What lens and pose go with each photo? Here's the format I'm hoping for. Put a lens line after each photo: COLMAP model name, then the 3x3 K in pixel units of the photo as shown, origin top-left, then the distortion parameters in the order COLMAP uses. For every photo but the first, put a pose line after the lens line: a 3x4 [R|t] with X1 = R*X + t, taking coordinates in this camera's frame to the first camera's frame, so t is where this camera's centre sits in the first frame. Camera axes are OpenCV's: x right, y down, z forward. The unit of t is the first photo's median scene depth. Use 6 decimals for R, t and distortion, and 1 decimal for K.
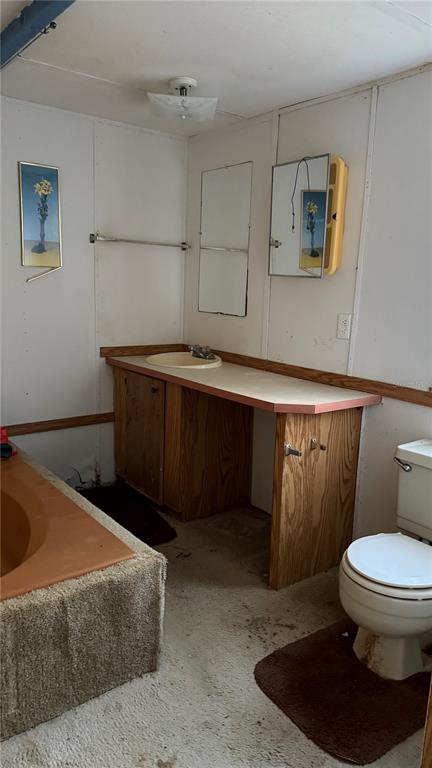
lens RADIAL K [[533.7, 0, 217.7], [0, 533.7, 384.7], [0, 0, 1]] dist [0.172464, -0.338257]
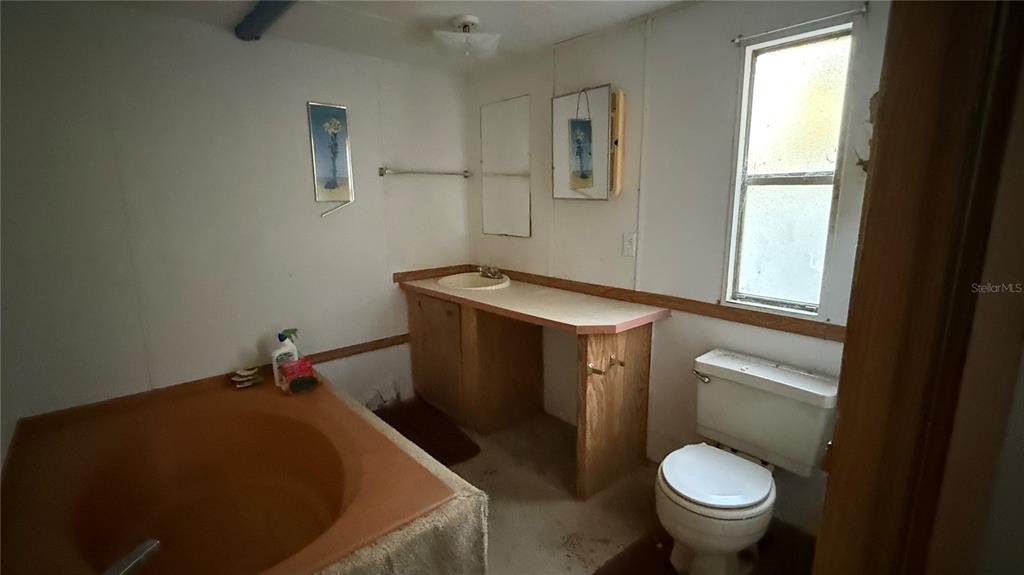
lens RADIAL K [[458.4, 0, 510.5], [0, 458.4, 286.4], [0, 0, 1]] dist [0.000642, -0.001085]
pose [[0.996554, -0.058640, 0.058657, -0.058521], [0.058622, 0.998278, 0.002021, -0.043375], [-0.058674, 0.001425, 0.998276, 0.120167]]
